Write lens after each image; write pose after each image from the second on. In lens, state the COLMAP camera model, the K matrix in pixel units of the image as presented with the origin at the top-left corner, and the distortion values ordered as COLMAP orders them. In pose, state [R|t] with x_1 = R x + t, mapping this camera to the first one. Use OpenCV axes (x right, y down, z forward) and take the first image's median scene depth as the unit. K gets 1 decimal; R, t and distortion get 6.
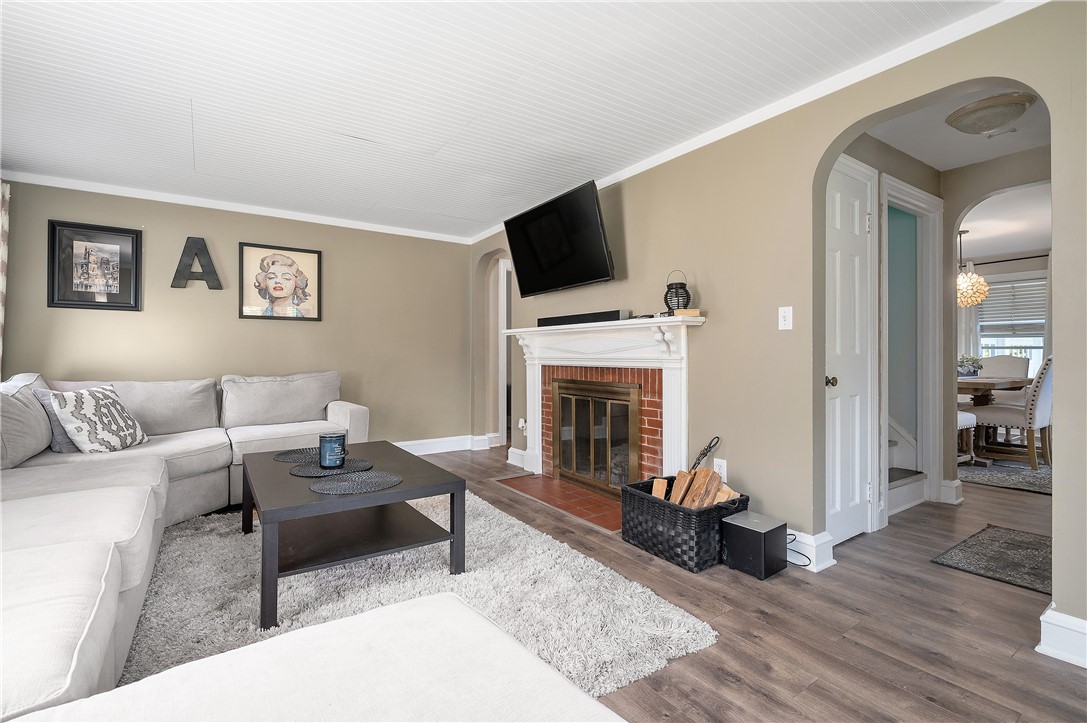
lens RADIAL K [[497.4, 0, 522.0], [0, 497.4, 353.2], [0, 0, 1]] dist [0.001390, 0.000315]
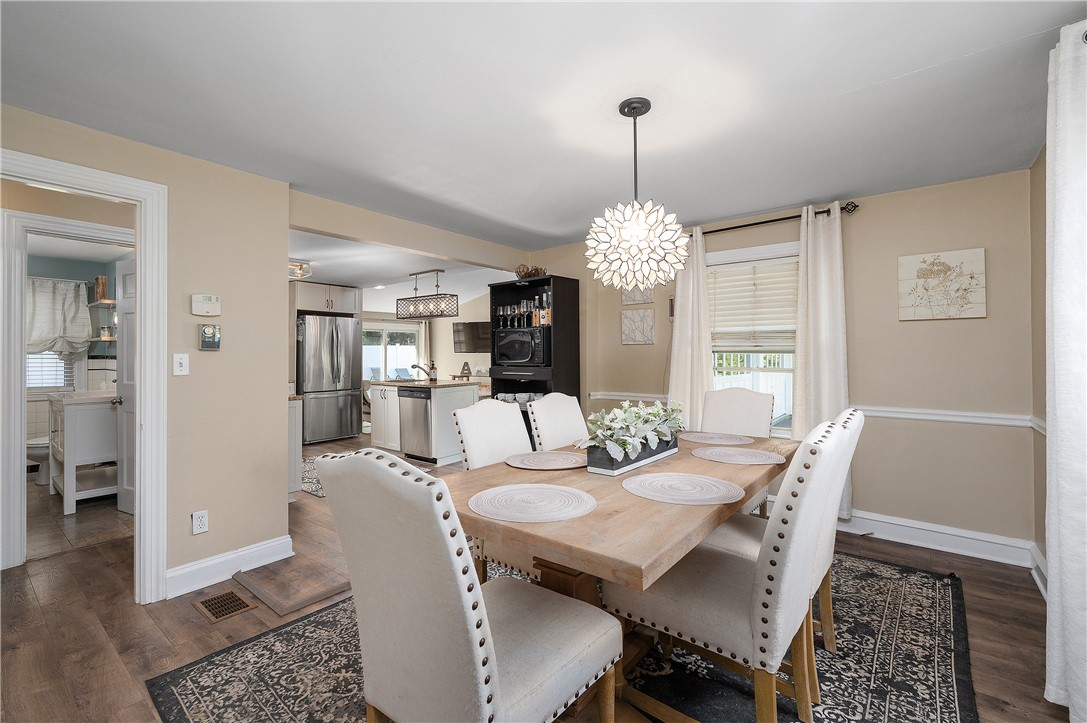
lens RADIAL K [[464.8, 0, 544.5], [0, 464.8, 353.3], [0, 0, 1]] dist [0.000203, 0.001751]
pose [[0.948967, -0.002172, 0.315368, 0.710338], [0.002089, 0.999998, 0.000601, -0.040764], [-0.315369, 0.000088, 0.948969, 0.682008]]
